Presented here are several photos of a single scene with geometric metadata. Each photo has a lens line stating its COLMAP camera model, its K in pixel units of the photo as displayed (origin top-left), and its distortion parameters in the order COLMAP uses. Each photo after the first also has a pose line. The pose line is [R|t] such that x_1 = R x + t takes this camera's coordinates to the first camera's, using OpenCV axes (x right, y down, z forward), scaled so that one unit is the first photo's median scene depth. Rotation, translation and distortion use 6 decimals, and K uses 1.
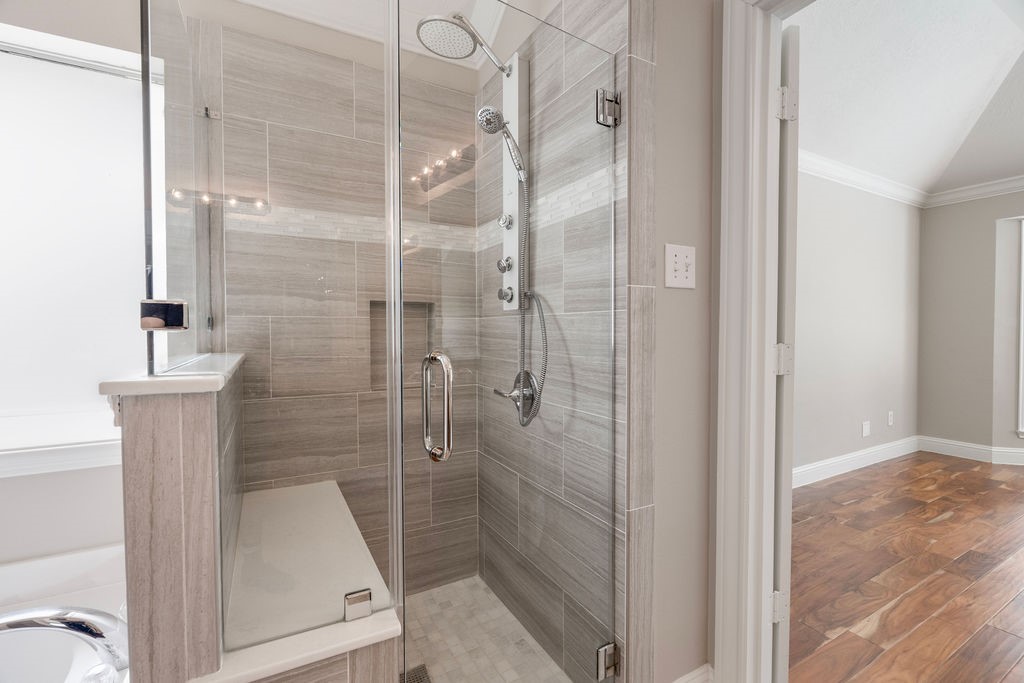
lens RADIAL K [[451.1, 0, 510.5], [0, 451.1, 344.4], [0, 0, 1]] dist [0.001843, -0.001401]
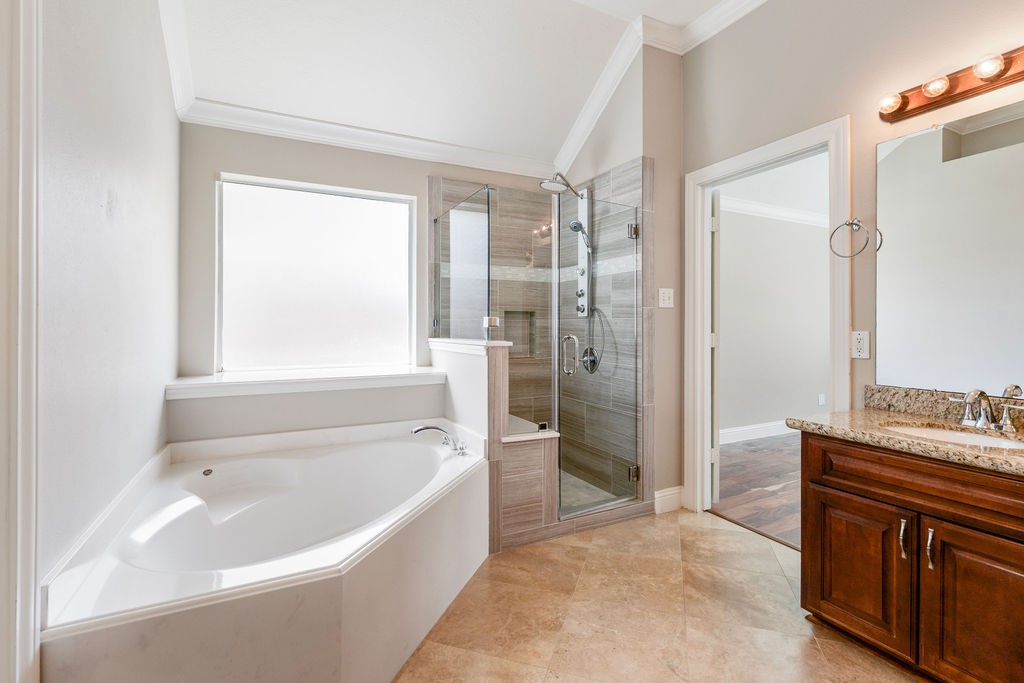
lens RADIAL K [[451.1, 0, 516.8], [0, 451.1, 331.2], [0, 0, 1]] dist [0.001843, -0.001401]
pose [[0.999661, 0.000769, -0.026013, -0.281587], [-0.001299, 0.999792, -0.020355, 0.033604], [0.025992, 0.020381, 0.999454, -1.160801]]
